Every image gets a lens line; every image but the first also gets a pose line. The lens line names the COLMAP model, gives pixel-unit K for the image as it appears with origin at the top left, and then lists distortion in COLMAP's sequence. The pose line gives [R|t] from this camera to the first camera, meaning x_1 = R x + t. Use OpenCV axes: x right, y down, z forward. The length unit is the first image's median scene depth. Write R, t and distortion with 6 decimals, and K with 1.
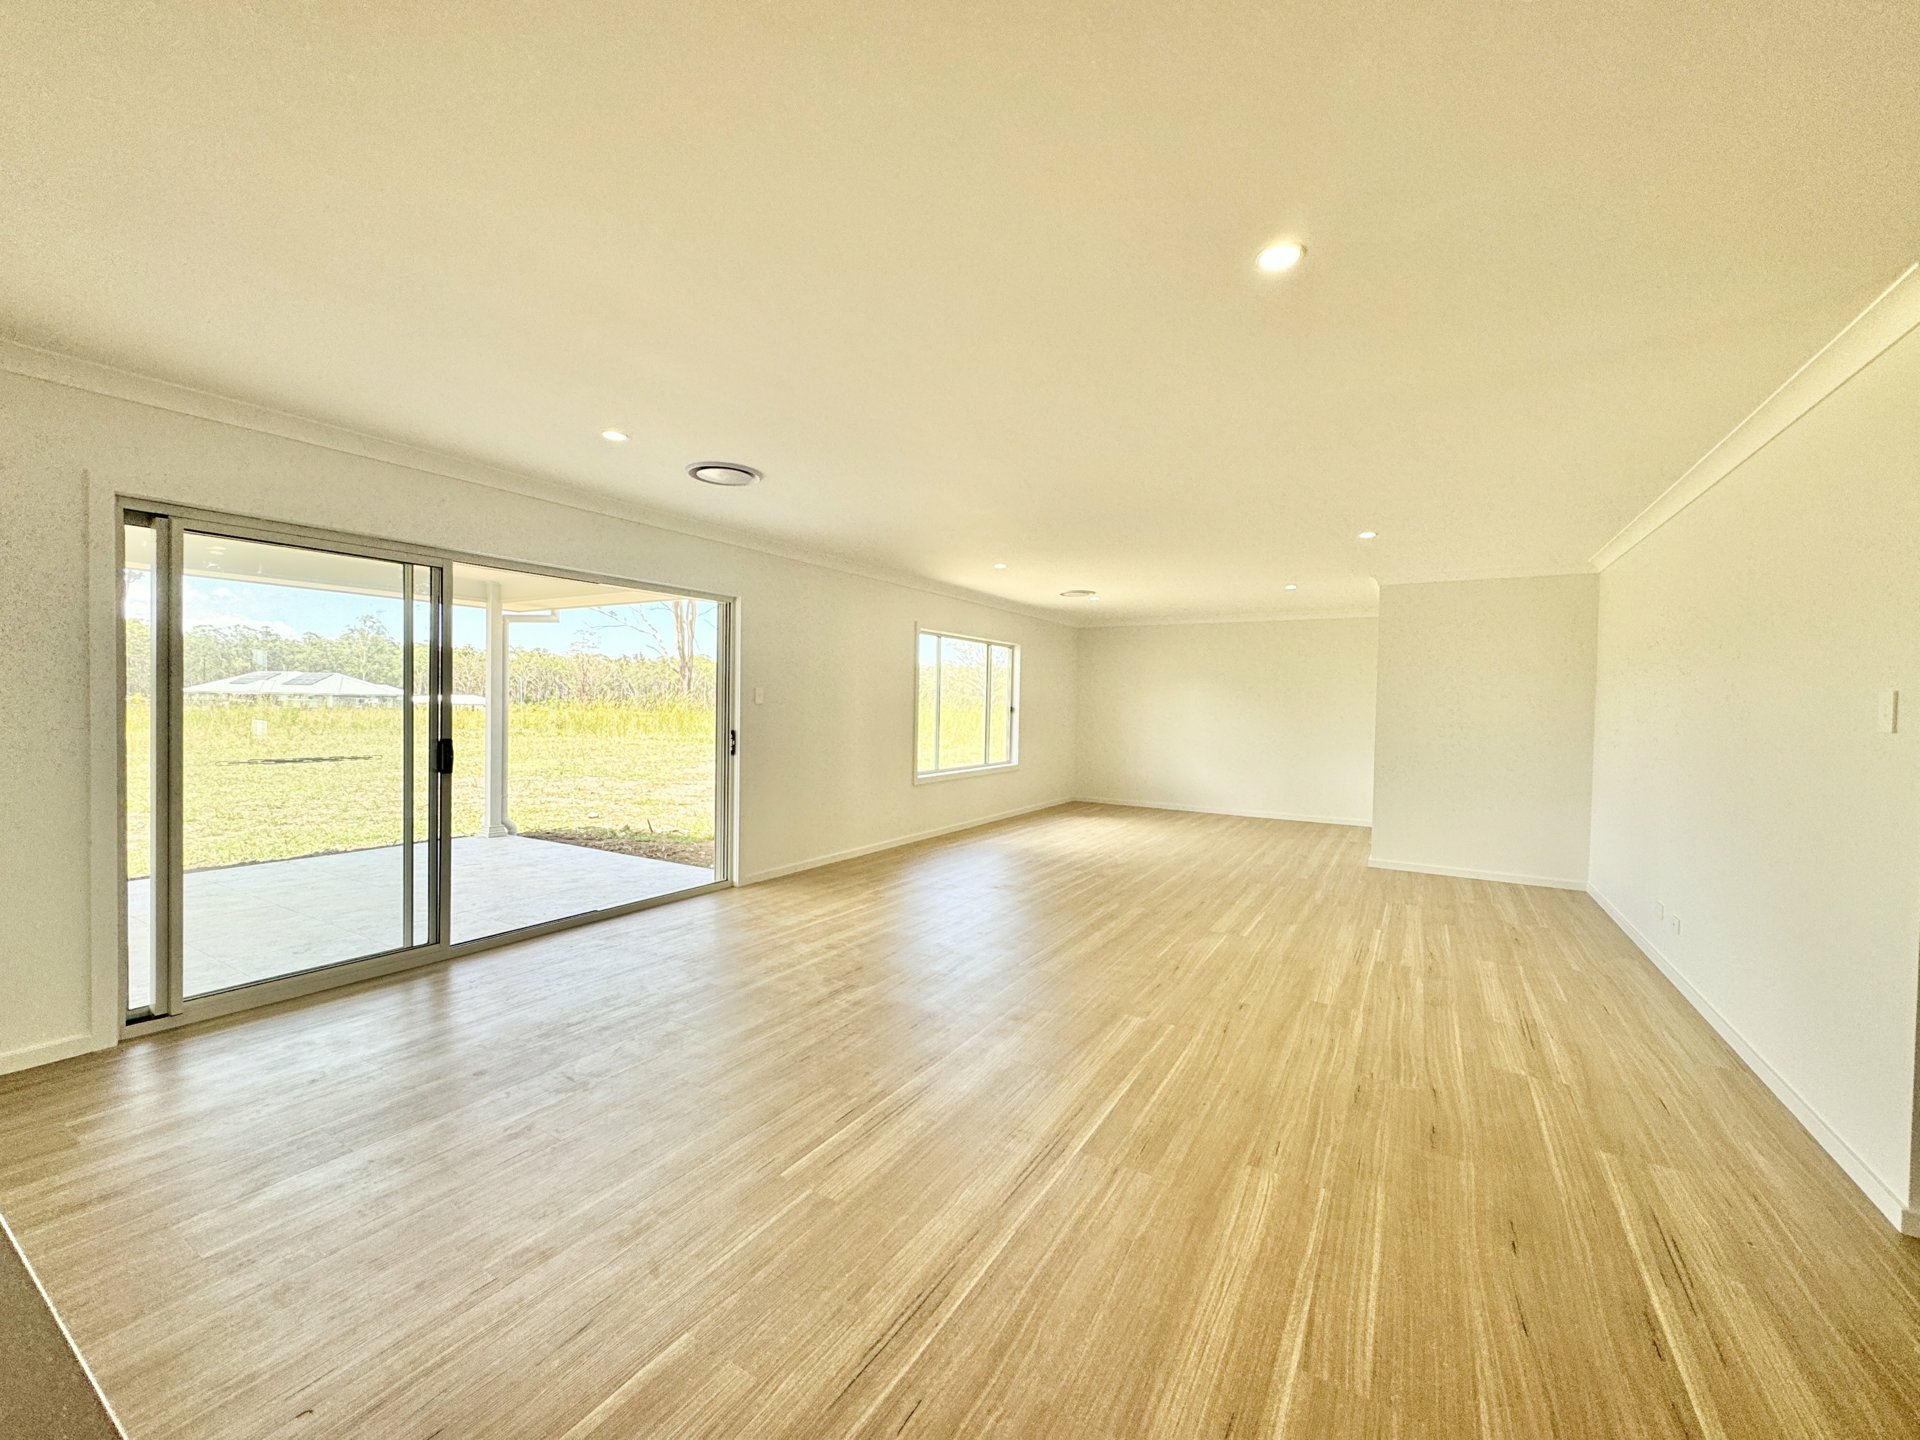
lens RADIAL K [[766.0, 0, 958.5], [0, 766.0, 718.2], [0, 0, 1]] dist [-0.002728, 0.001643]
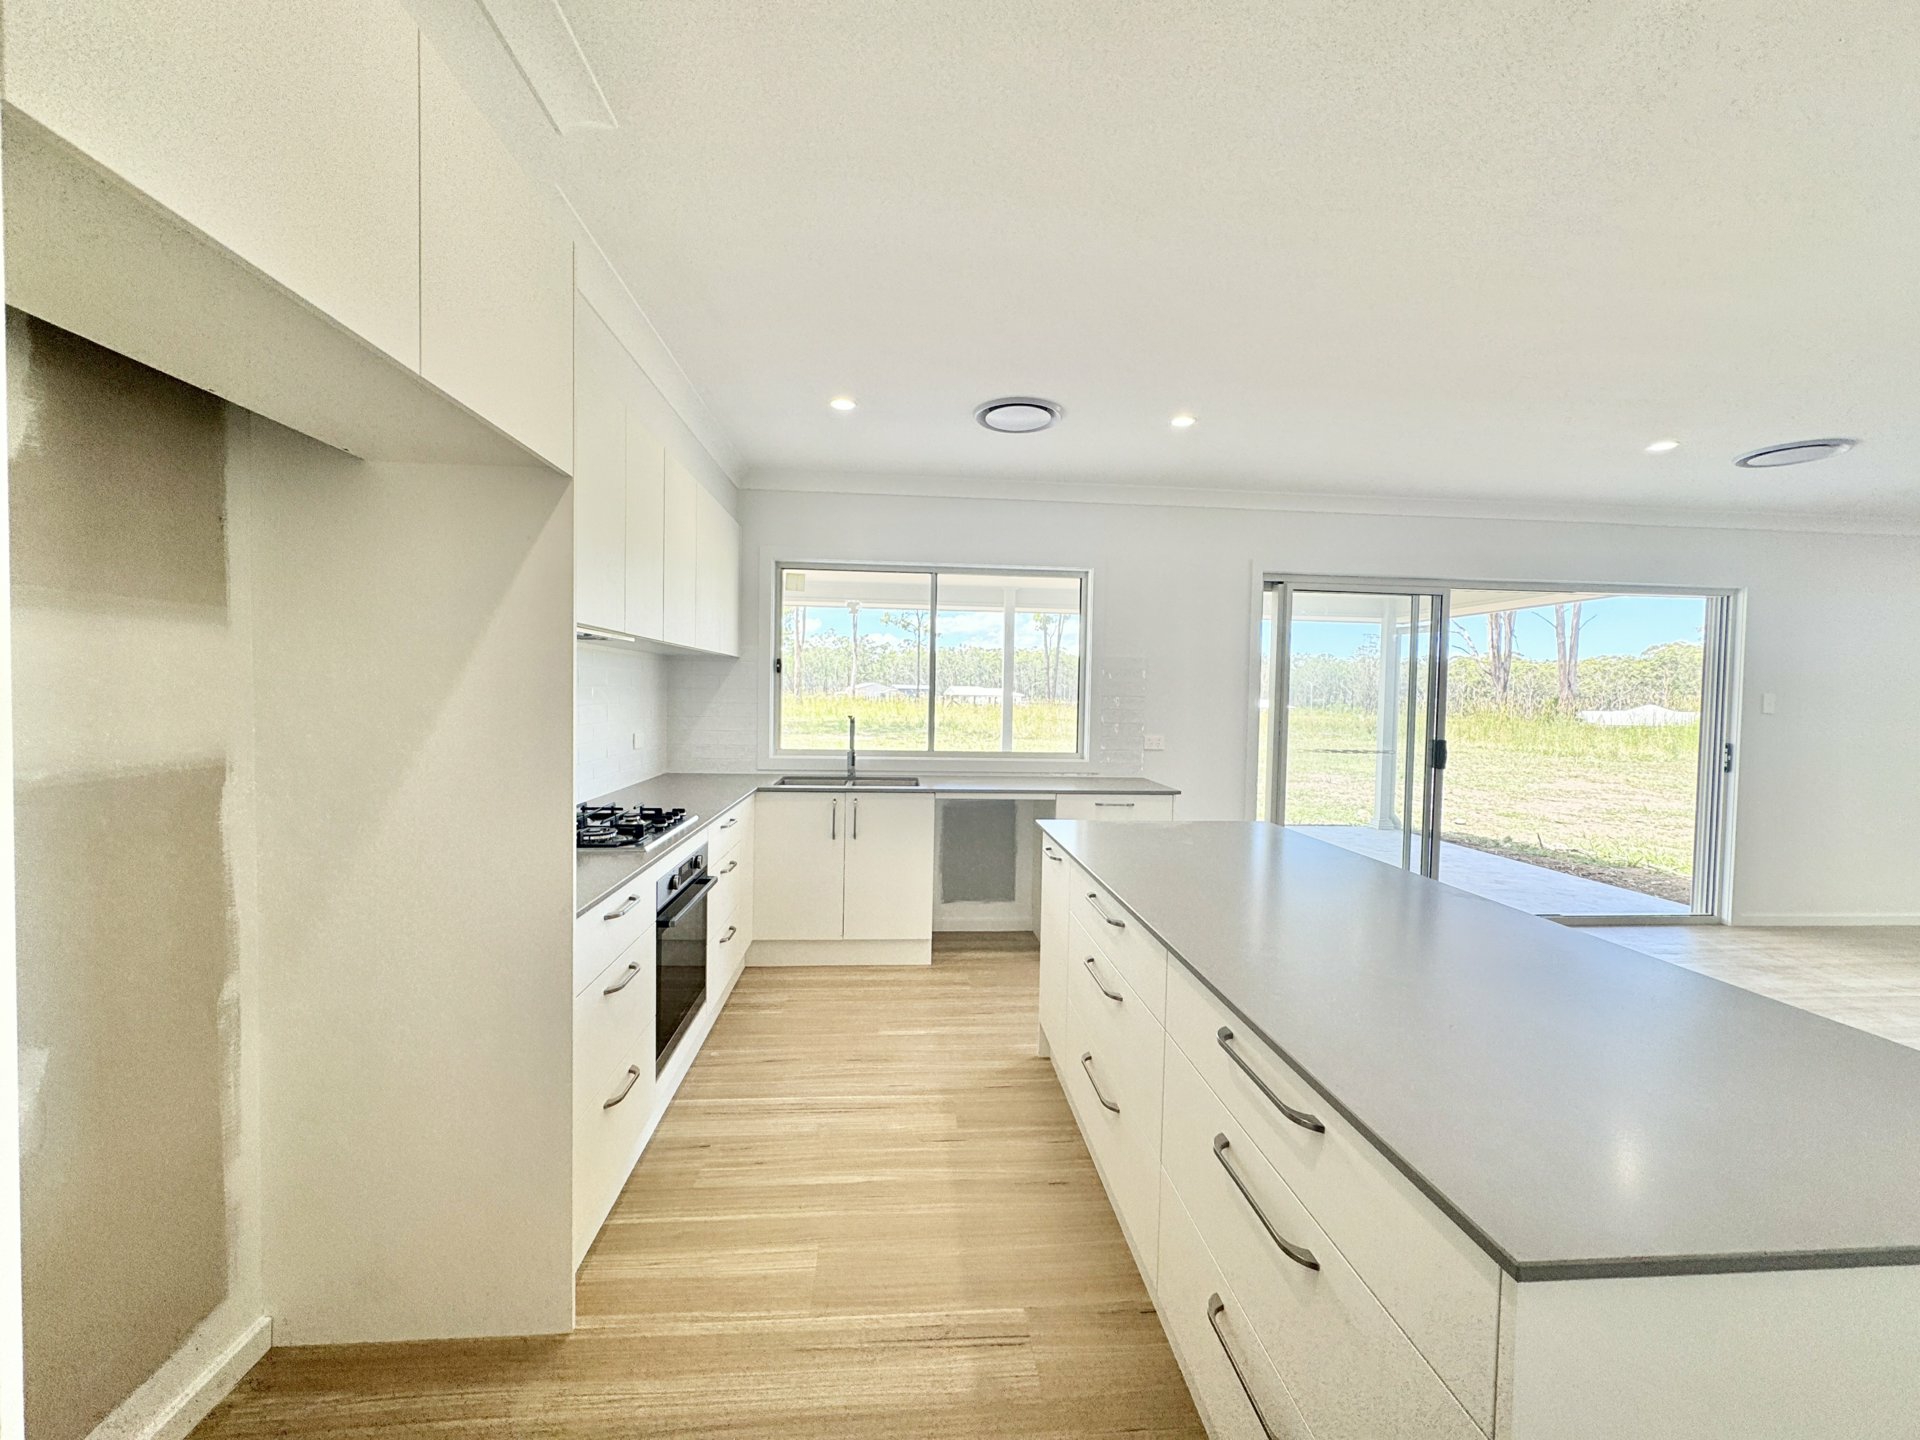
lens RADIAL K [[766.0, 0, 958.5], [0, 766.0, 718.2], [0, 0, 1]] dist [-0.002728, 0.001643]
pose [[0.587944, 0.020676, -0.808638, -0.125395], [-0.025232, 0.999656, 0.007214, 0.003190], [0.808508, 0.016162, 0.588263, -0.243044]]
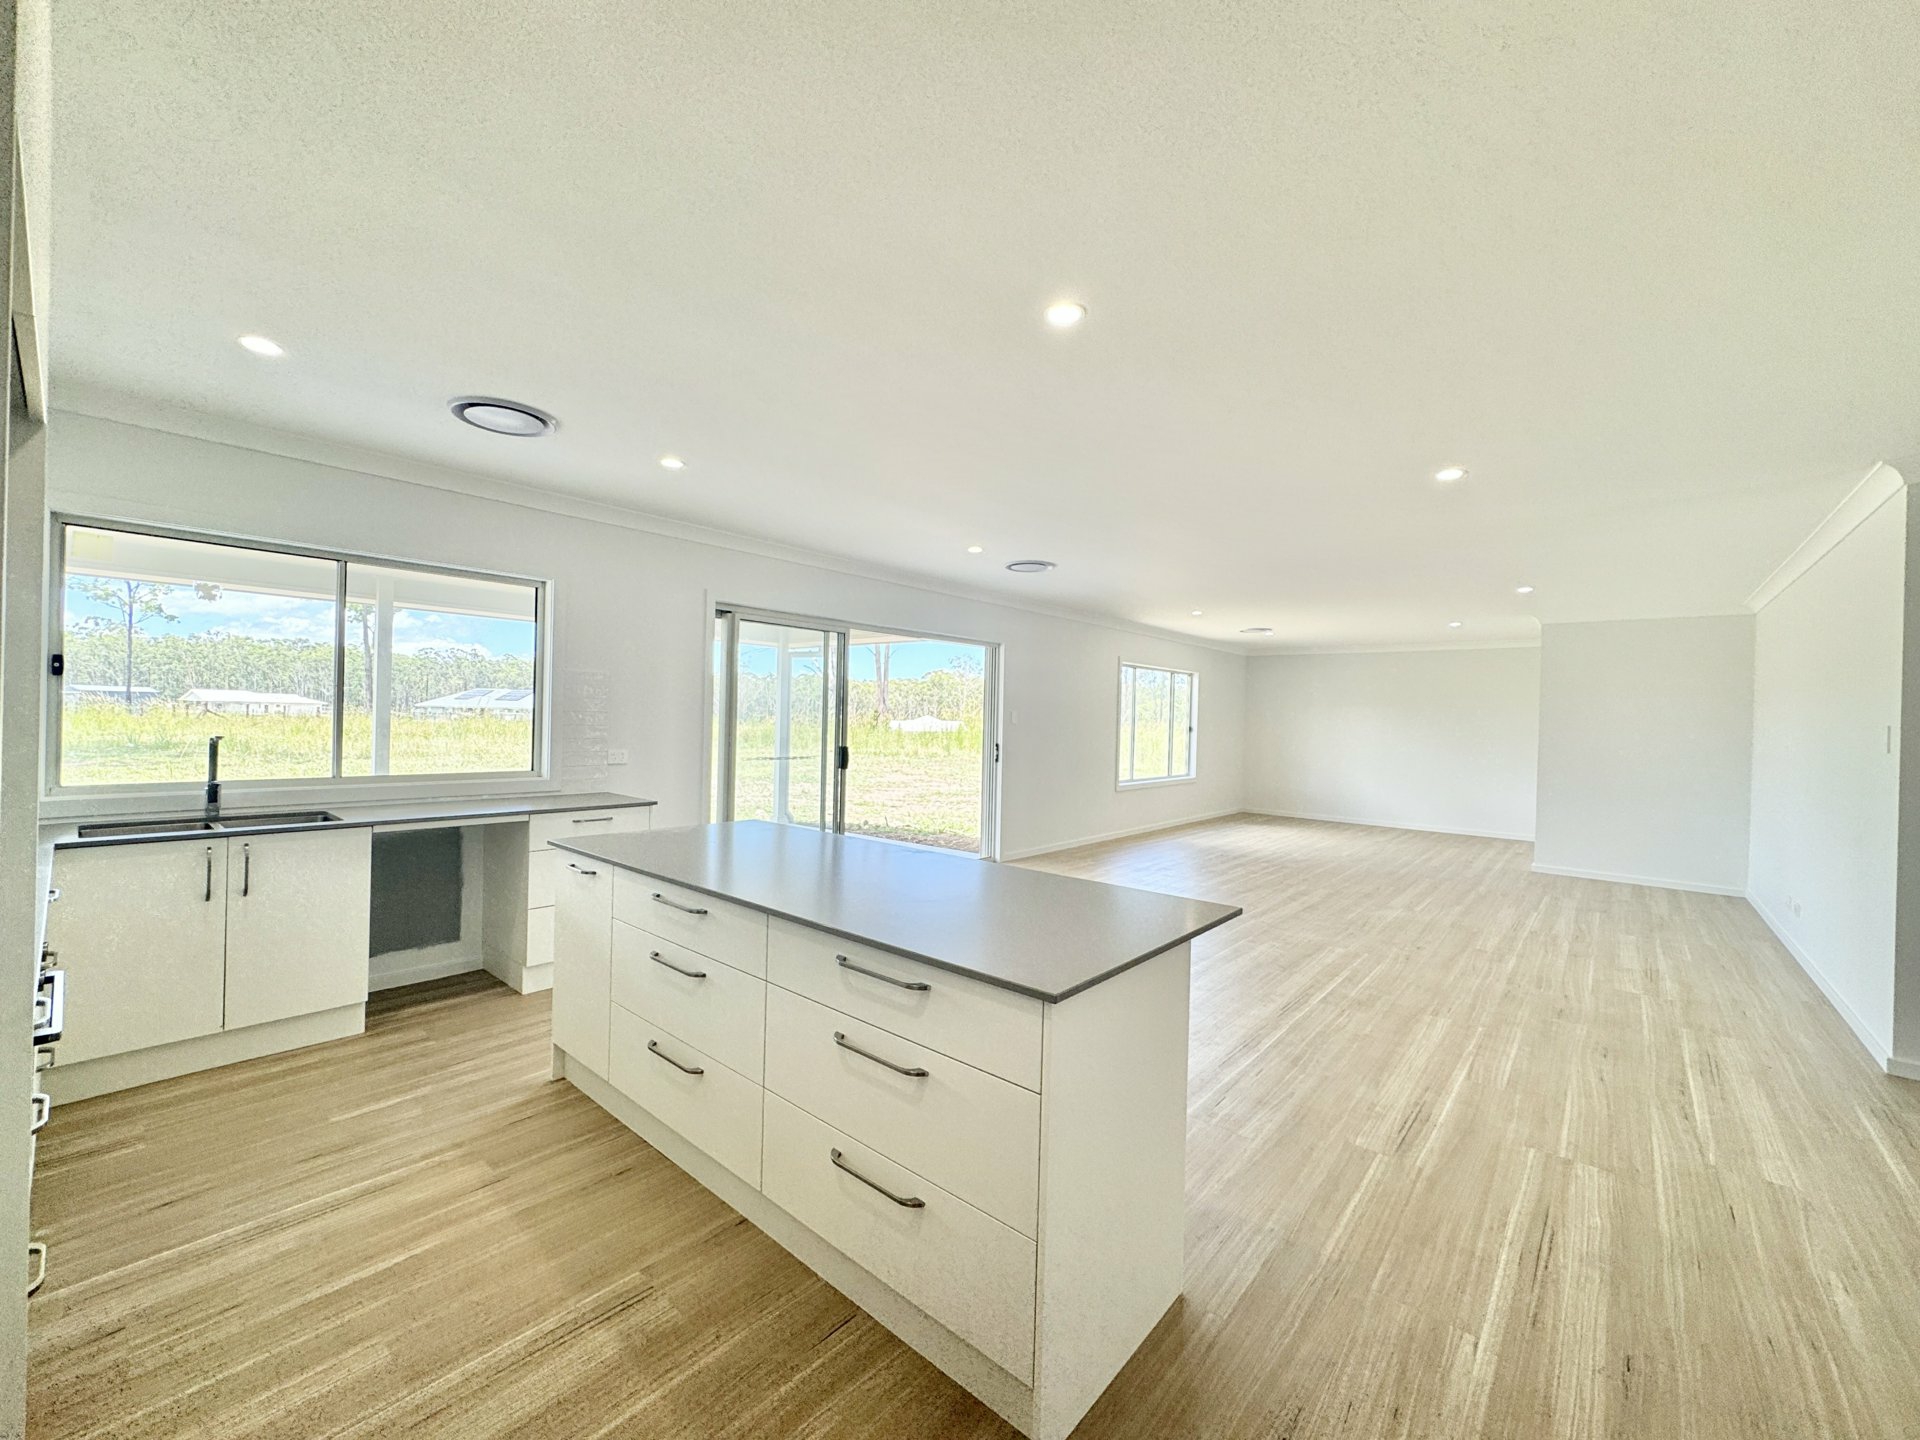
lens RADIAL K [[766.0, 0, 958.5], [0, 766.0, 718.2], [0, 0, 1]] dist [-0.002728, 0.001643]
pose [[0.986241, 0.007261, -0.165153, -0.163902], [-0.010989, 0.999705, -0.021671, 0.001495], [0.164947, 0.023188, 0.986030, -0.371508]]
